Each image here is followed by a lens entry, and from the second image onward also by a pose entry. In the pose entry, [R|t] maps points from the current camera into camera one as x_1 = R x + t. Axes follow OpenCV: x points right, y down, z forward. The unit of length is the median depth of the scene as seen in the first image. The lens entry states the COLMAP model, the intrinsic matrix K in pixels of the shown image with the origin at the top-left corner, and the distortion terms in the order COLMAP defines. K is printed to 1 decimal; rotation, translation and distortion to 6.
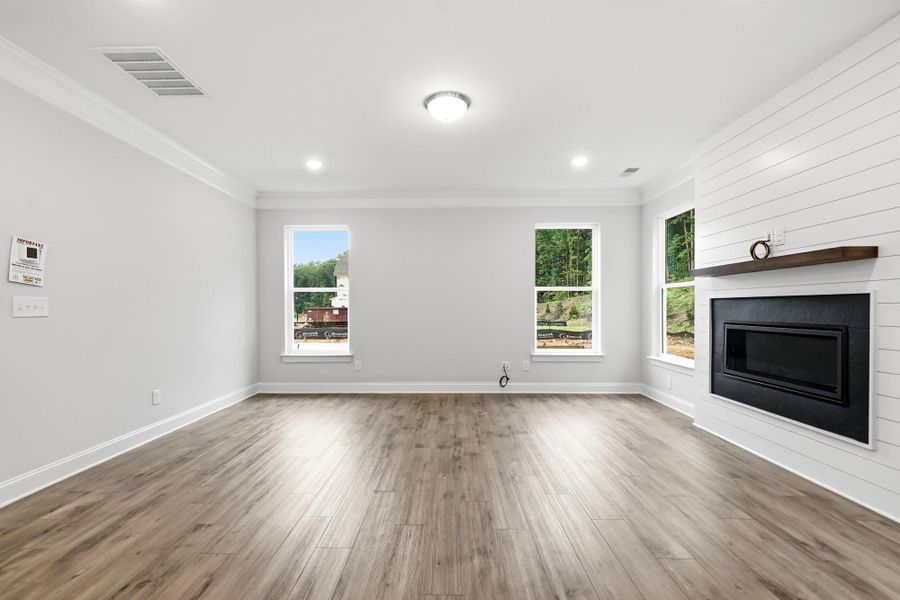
lens RADIAL K [[421.1, 0, 439.3], [0, 421.1, 308.0], [0, 0, 1]] dist [0.001389, -0.000348]
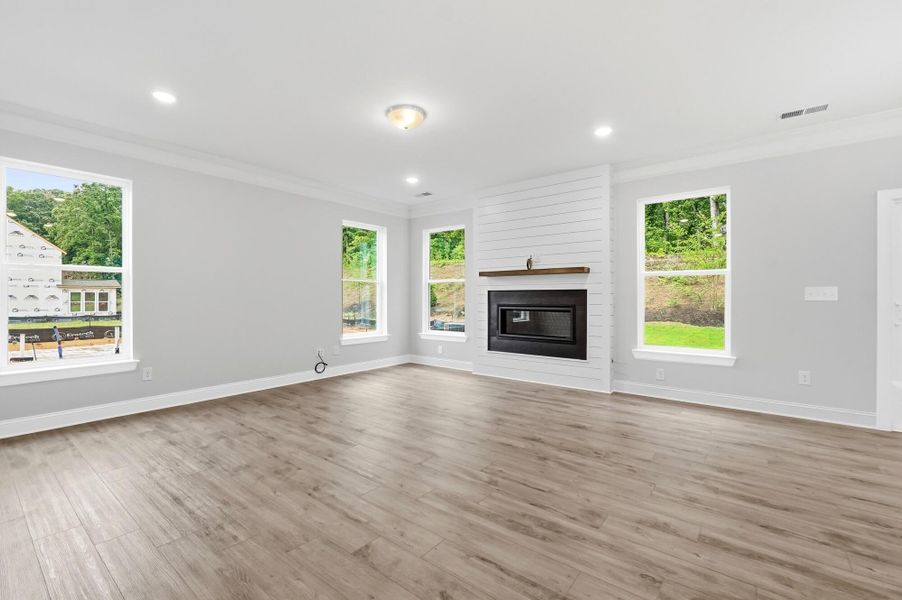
lens RADIAL K [[402.4, 0, 451.0], [0, 402.4, 300.0], [0, 0, 1]] dist [-0.003923, -0.000311]
pose [[0.590779, -0.004927, 0.806818, -0.665160], [0.001345, 0.999986, 0.005121, 0.004837], [-0.806832, -0.001941, 0.590778, 0.226281]]
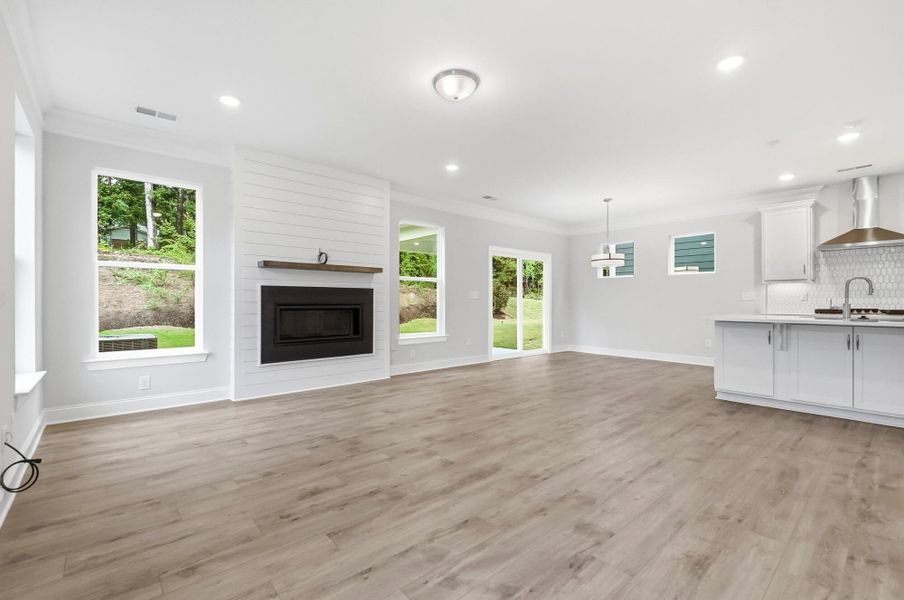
lens RADIAL K [[390.2, 0, 452.0], [0, 390.2, 300.0], [0, 0, 1]] dist [-0.000405, 0.000532]
pose [[-0.689937, 0.002593, 0.723865, -0.544712], [-0.000053, 0.999993, -0.003633, 0.024432], [-0.723870, -0.002545, -0.689932, 1.402926]]
